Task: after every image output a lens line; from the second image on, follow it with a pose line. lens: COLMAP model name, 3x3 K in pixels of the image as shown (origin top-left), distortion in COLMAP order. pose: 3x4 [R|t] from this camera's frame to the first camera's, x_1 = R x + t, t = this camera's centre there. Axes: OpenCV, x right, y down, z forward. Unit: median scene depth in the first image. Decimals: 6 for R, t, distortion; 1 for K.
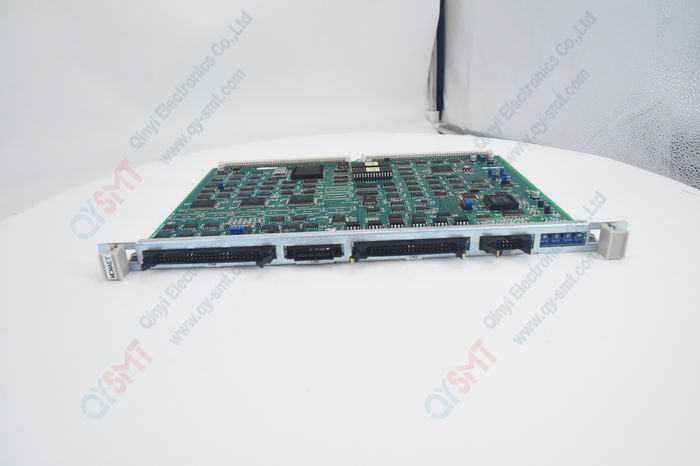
lens RADIAL K [[482.6, 0, 350.0], [0, 482.6, 233.0], [0, 0, 1]] dist [-0.125695, 0.002031]
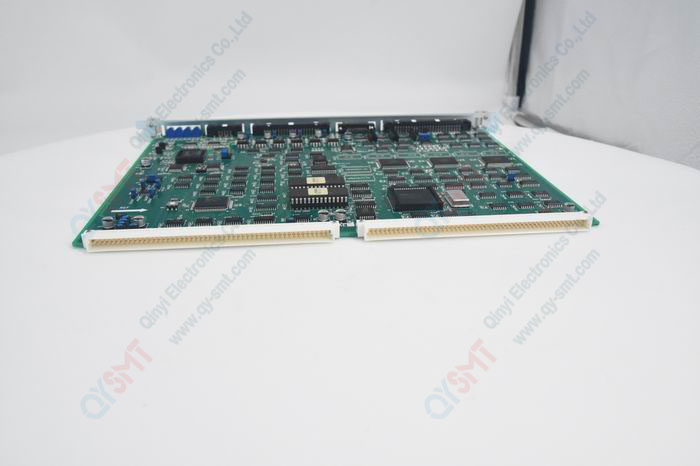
lens RADIAL K [[559.4, 0, 350.0], [0, 559.4, 233.0], [0, 0, 1]] dist [-0.044549, -0.000081]
pose [[-0.994145, 0.077327, -0.075468, 0.078929], [-0.005412, 0.661938, 0.749539, -0.833128], [0.107915, 0.745559, -0.657645, 1.901389]]
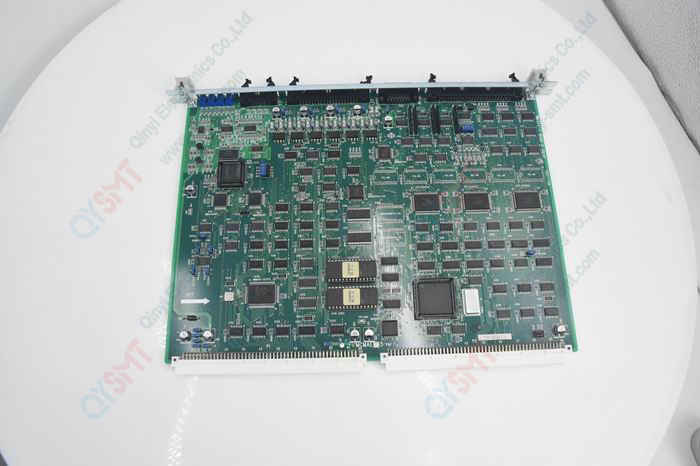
lens RADIAL K [[482.6, 0, 350.0], [0, 482.6, 233.0], [0, 0, 1]] dist [-0.125695, 0.002031]
pose [[-0.998859, 0.030312, 0.036892, 0.019931], [0.033880, -0.094502, 0.994948, -1.091936], [0.033645, 0.995063, 0.093367, 1.017695]]
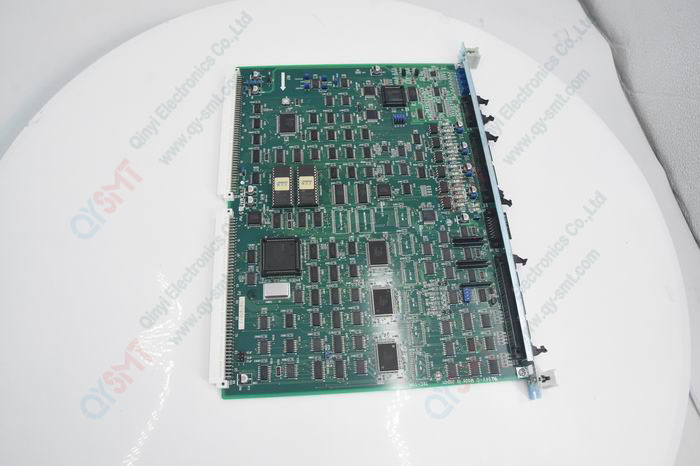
lens RADIAL K [[482.6, 0, 350.0], [0, 482.6, 233.0], [0, 0, 1]] dist [-0.125695, 0.002031]
pose [[-0.058958, -0.890947, 0.450263, -0.522905], [0.355279, 0.402788, 0.843528, -0.967230], [-0.932899, 0.209702, 0.292787, 0.803230]]
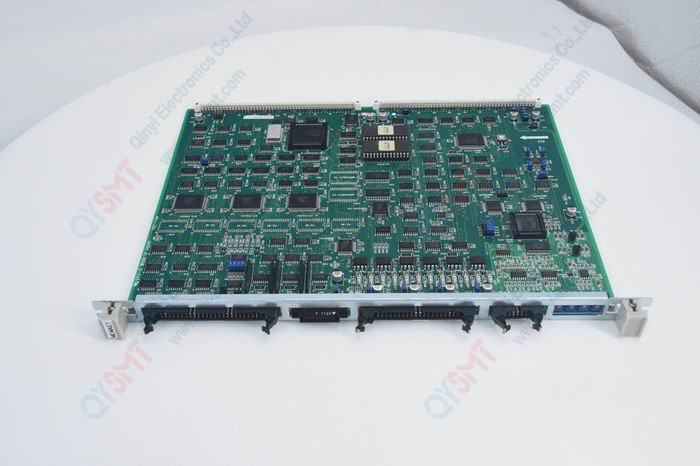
lens RADIAL K [[701.1, 0, 350.0], [0, 701.1, 233.0], [0, 0, 1]] dist [-0.018278, -0.012192]
pose [[0.999591, 0.028580, 0.001019, -0.015132], [-0.027037, 0.932813, 0.359344, -0.501182], [0.009320, -0.359225, 0.933205, -0.222290]]
